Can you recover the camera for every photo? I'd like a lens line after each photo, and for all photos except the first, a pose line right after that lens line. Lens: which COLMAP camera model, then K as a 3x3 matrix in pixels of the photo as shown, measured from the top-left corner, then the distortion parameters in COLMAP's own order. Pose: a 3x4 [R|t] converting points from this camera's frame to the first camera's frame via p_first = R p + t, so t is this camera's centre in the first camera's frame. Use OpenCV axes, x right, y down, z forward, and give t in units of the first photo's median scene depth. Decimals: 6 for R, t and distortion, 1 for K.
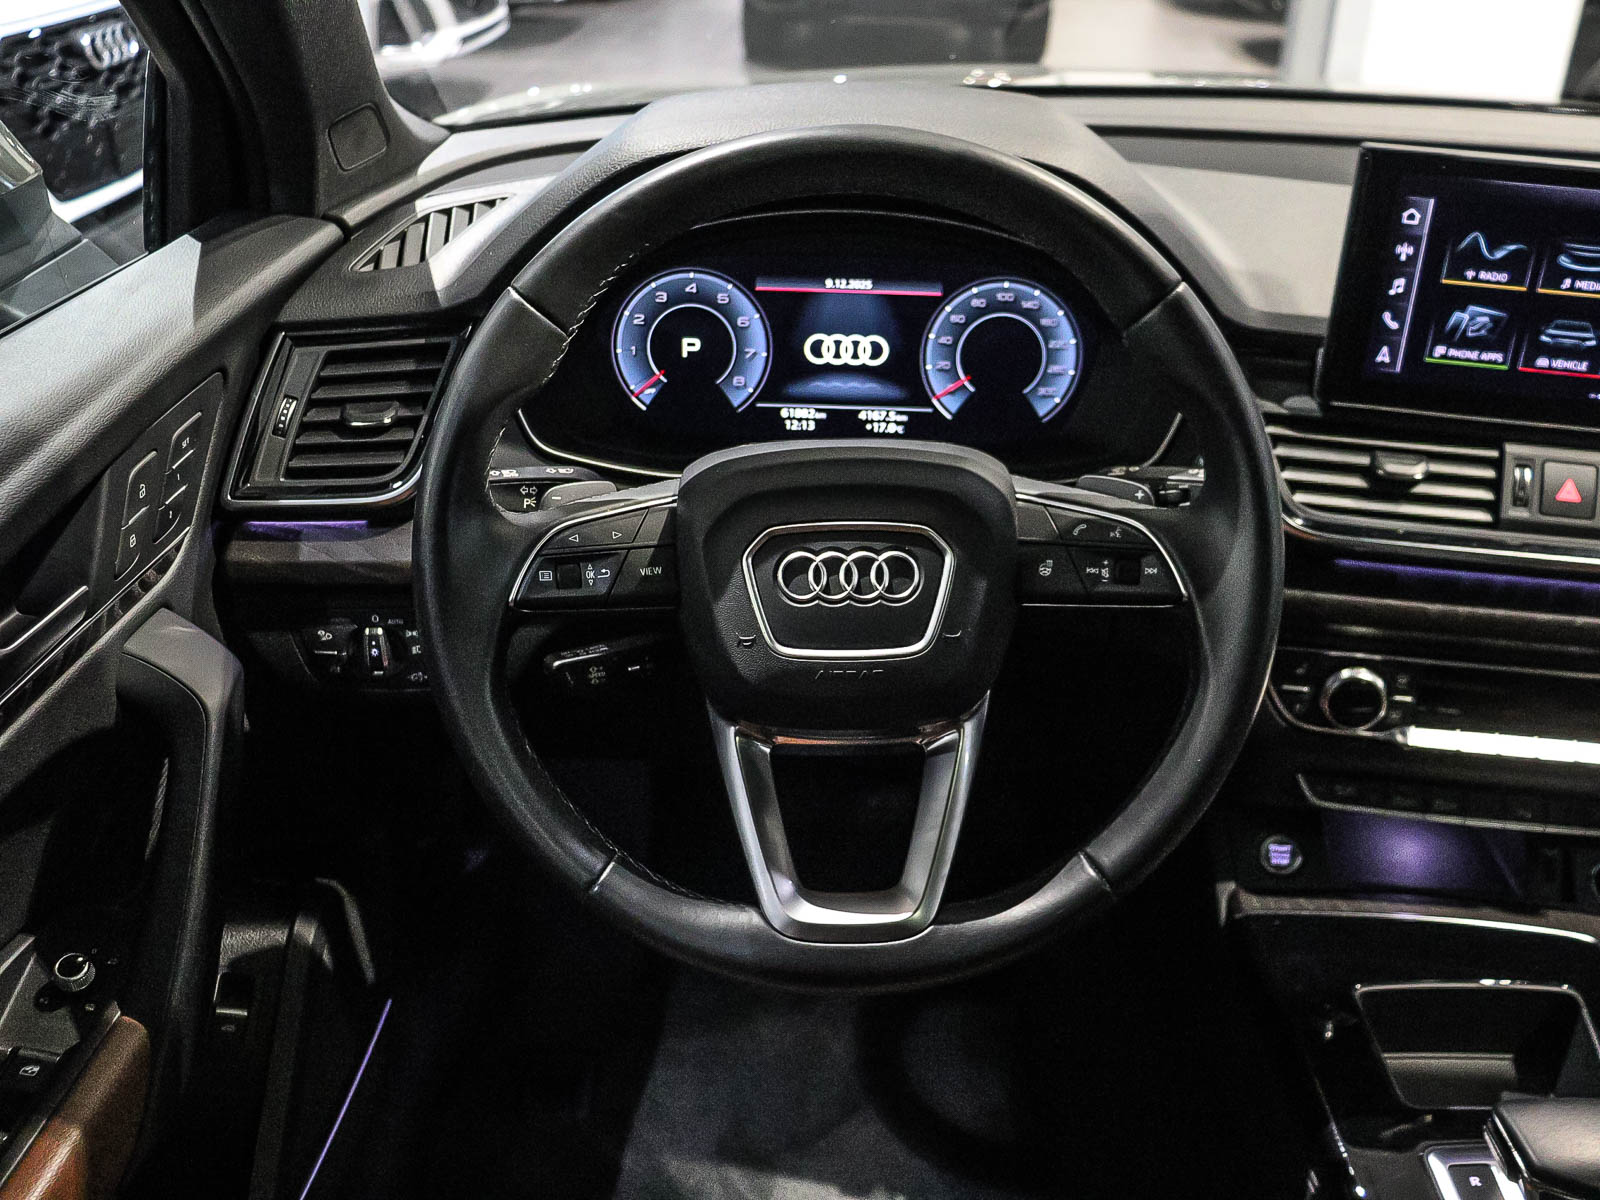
lens RADIAL K [[1486.9, 0, 800.0], [0, 1486.9, 600.0], [0, 0, 1]] dist [-0.182269, 0.172114]
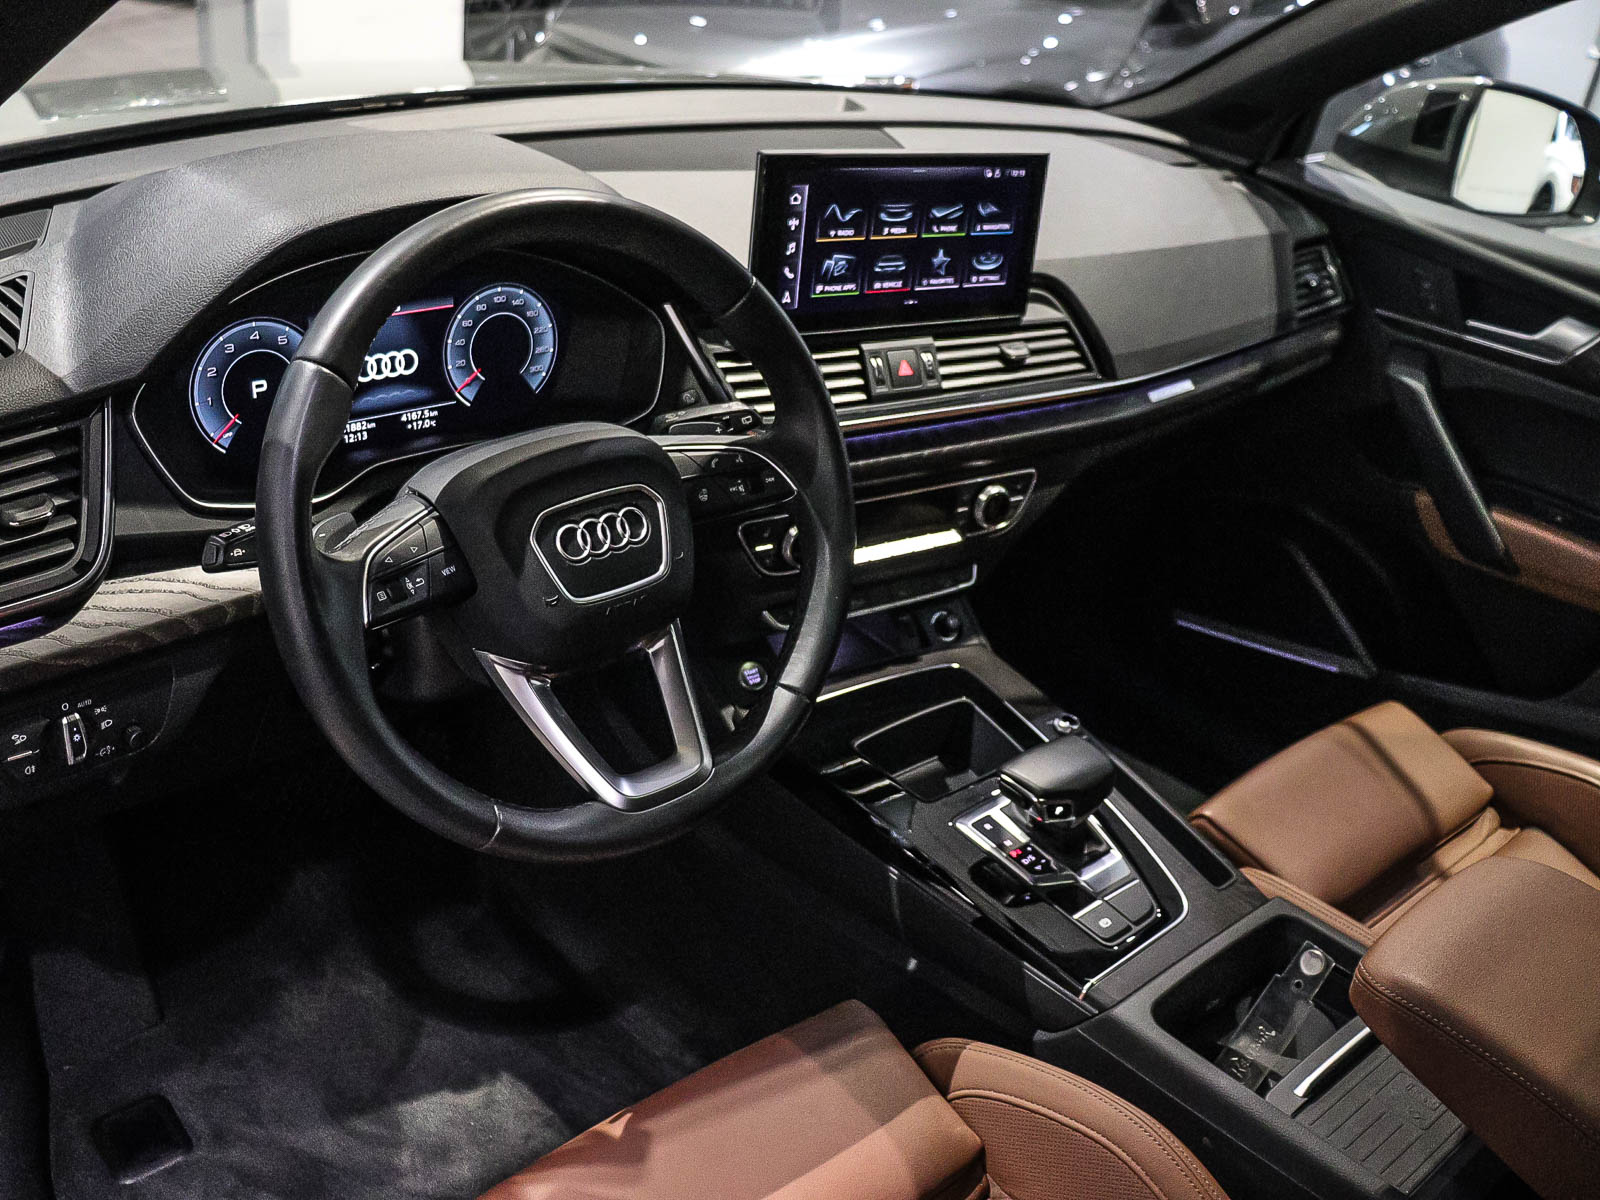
lens RADIAL K [[1486.9, 0, 800.0], [0, 1486.9, 600.0], [0, 0, 1]] dist [-0.182269, 0.172114]
pose [[0.739258, -0.268269, 0.617681, -0.520975], [0.236002, 0.962263, 0.135473, -0.074782], [-0.630715, 0.045624, 0.774672, -0.096530]]
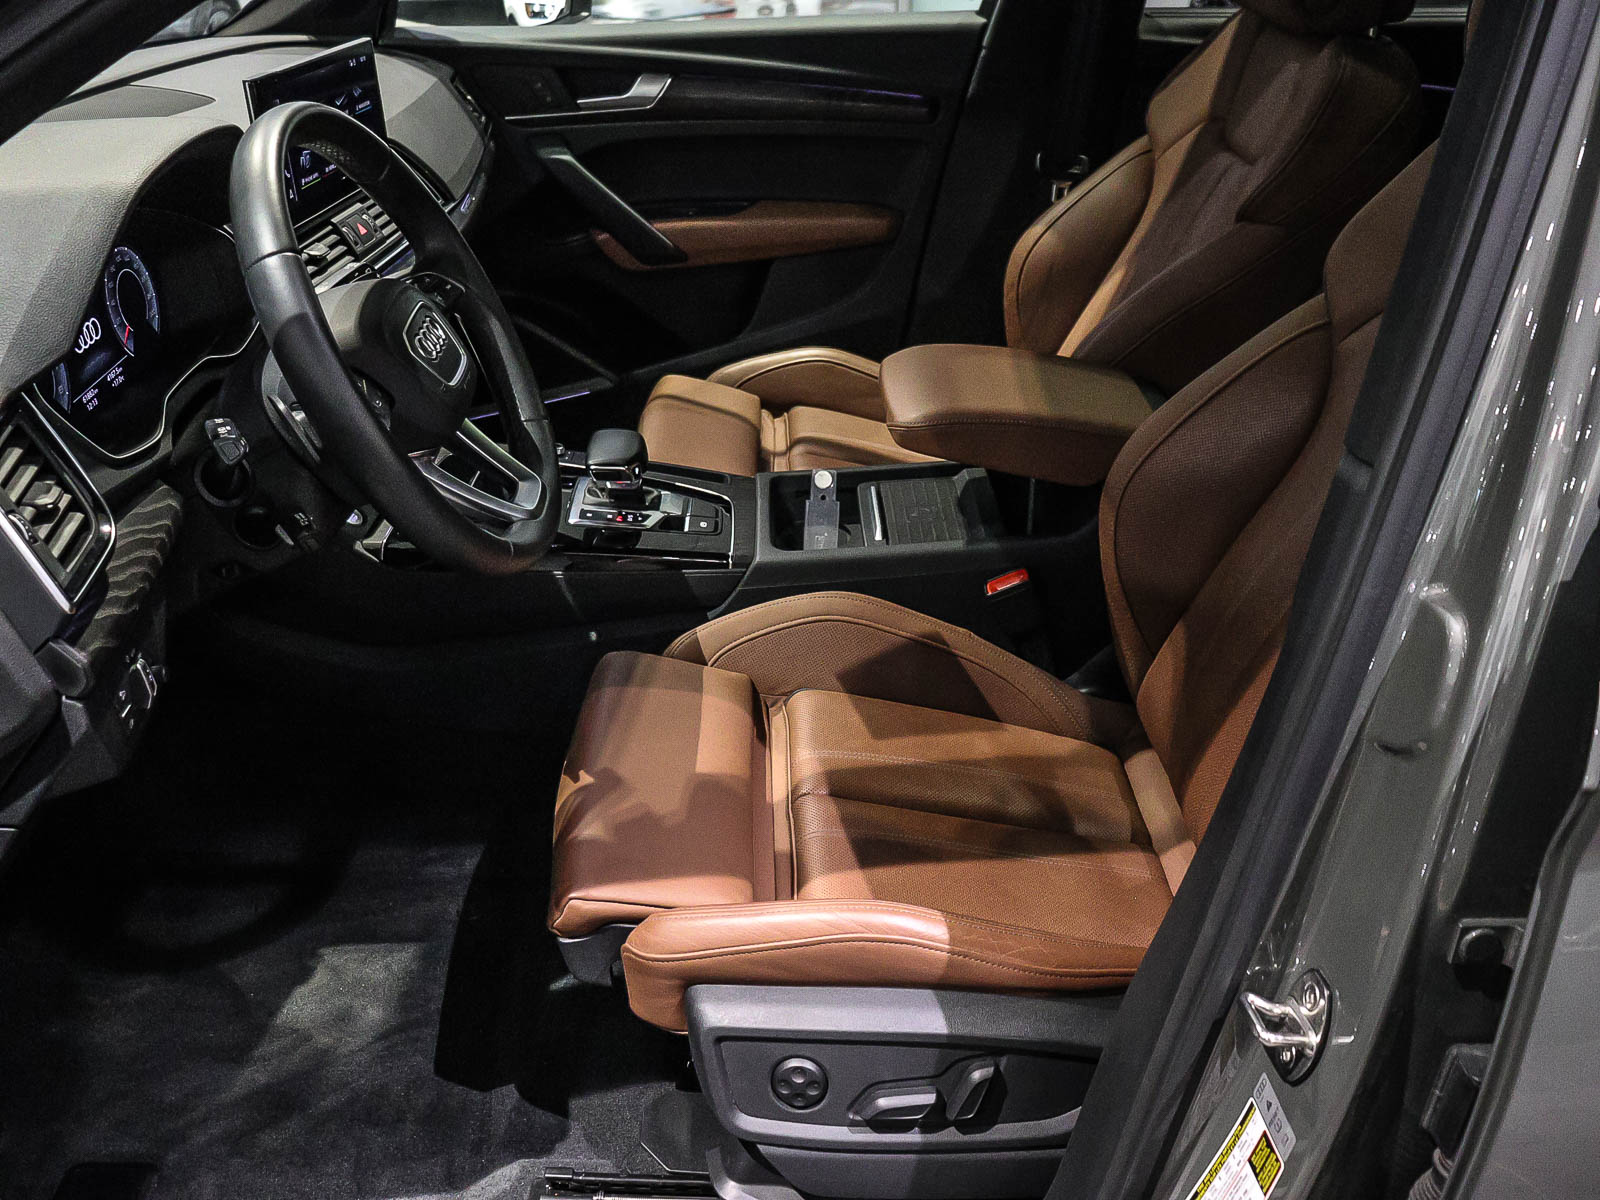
lens RADIAL K [[1486.9, 0, 800.0], [0, 1486.9, 600.0], [0, 0, 1]] dist [-0.182269, 0.172114]
pose [[-0.038797, -0.498698, 0.865907, -1.278511], [0.487716, 0.746880, 0.451999, -0.274751], [-0.872140, 0.439853, 0.214246, 0.302855]]
